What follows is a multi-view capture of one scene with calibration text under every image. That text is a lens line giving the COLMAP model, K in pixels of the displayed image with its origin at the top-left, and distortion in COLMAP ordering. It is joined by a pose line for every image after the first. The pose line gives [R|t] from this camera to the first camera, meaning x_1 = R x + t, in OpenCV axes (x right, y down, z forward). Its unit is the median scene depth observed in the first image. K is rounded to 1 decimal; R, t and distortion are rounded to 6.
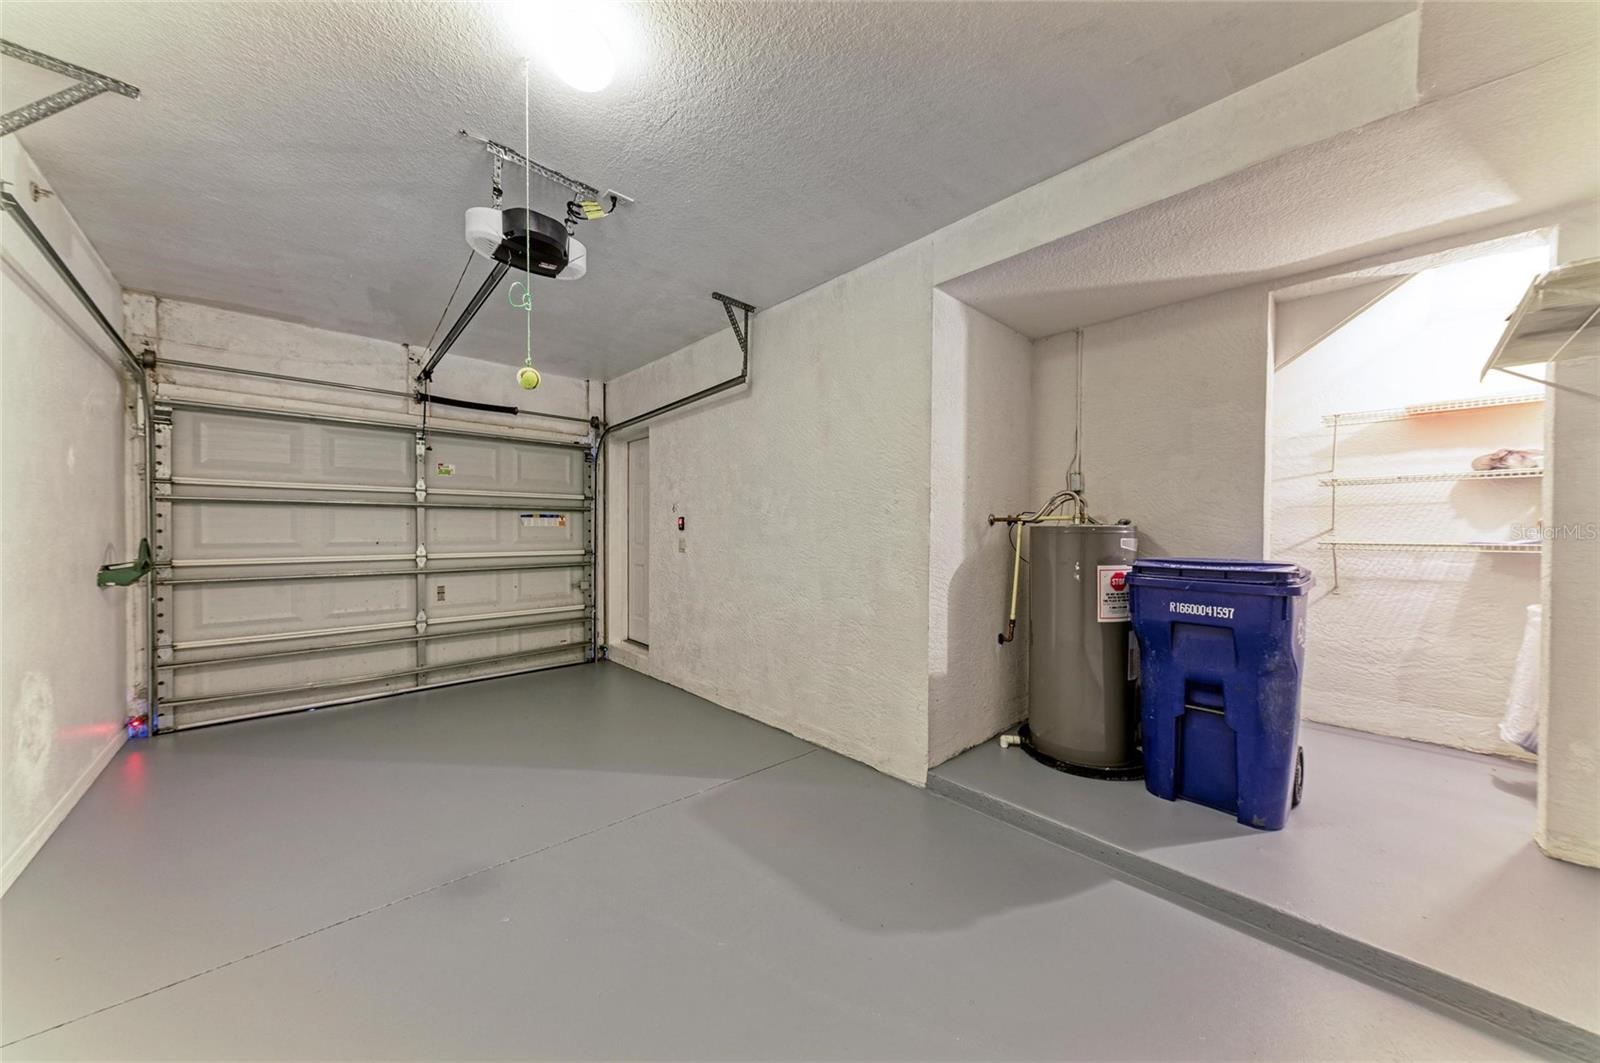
lens RADIAL K [[546.9, 0, 800.0], [0, 546.9, 531.5], [0, 0, 1]] dist [0.000336, 0.000009]
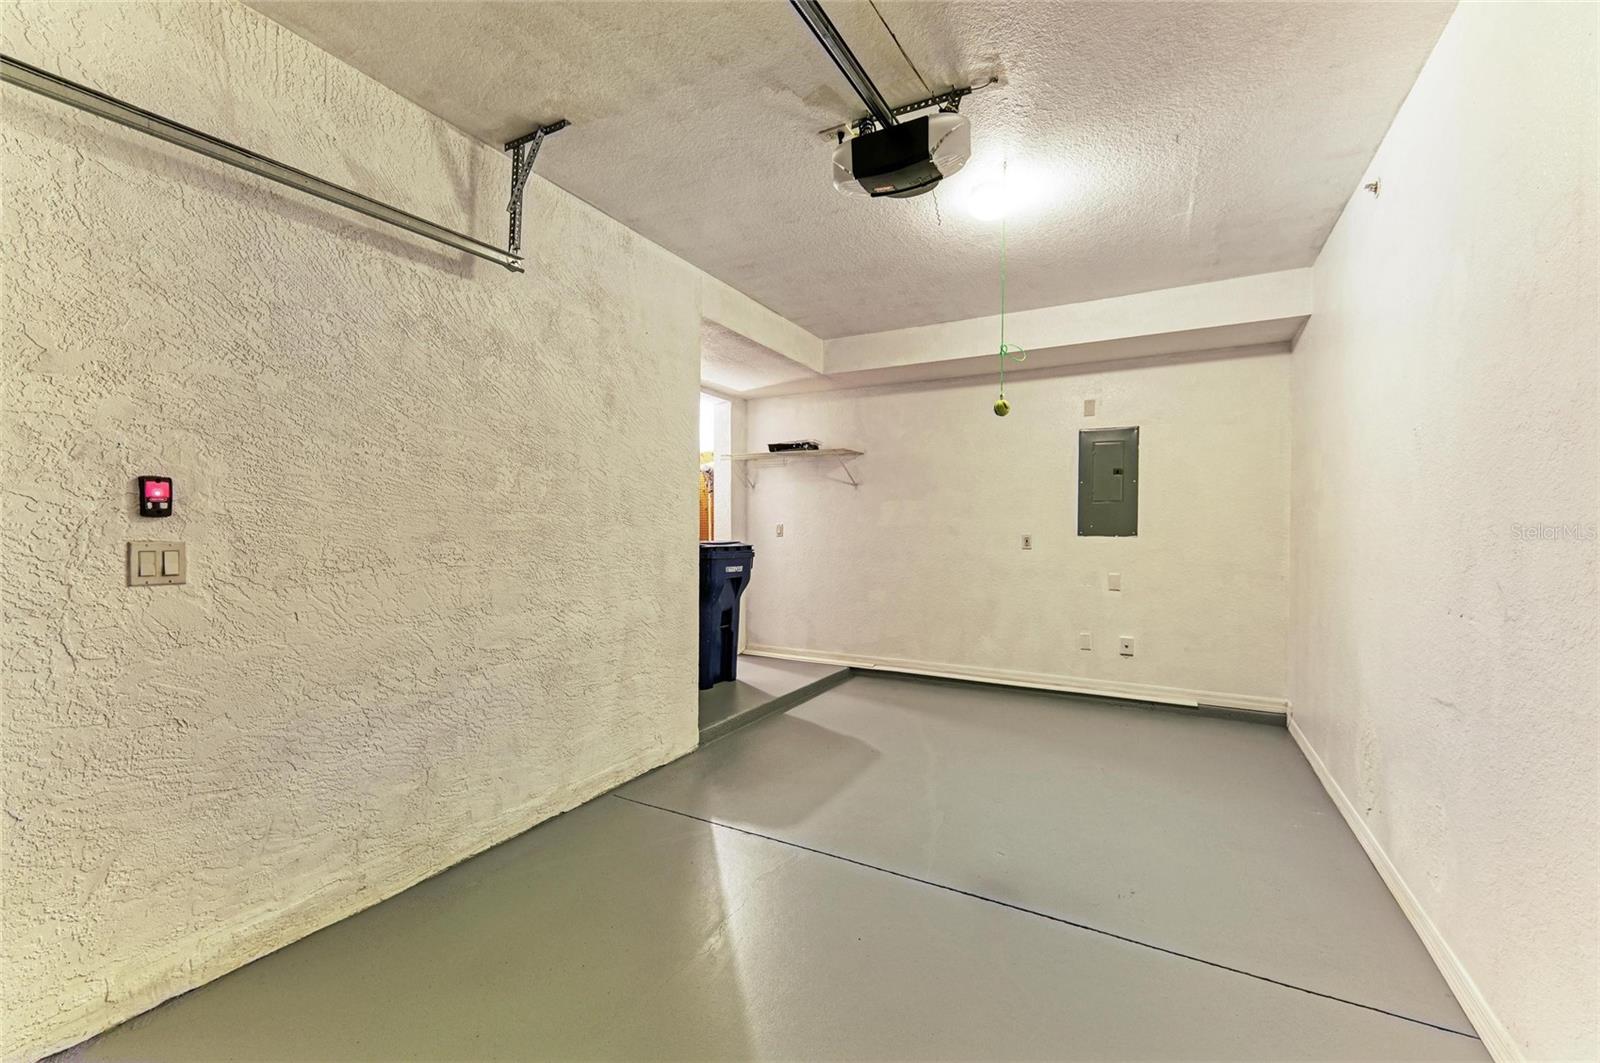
lens RADIAL K [[672.8, 0, 800.0], [0, 672.8, 531.5], [0, 0, 1]] dist [-0.000048, -0.000022]
pose [[-0.333328, -0.007469, 0.942781, -1.044764], [-0.003892, 0.999971, 0.006546, 0.003022], [-0.942803, -0.001487, -0.333347, 1.126688]]
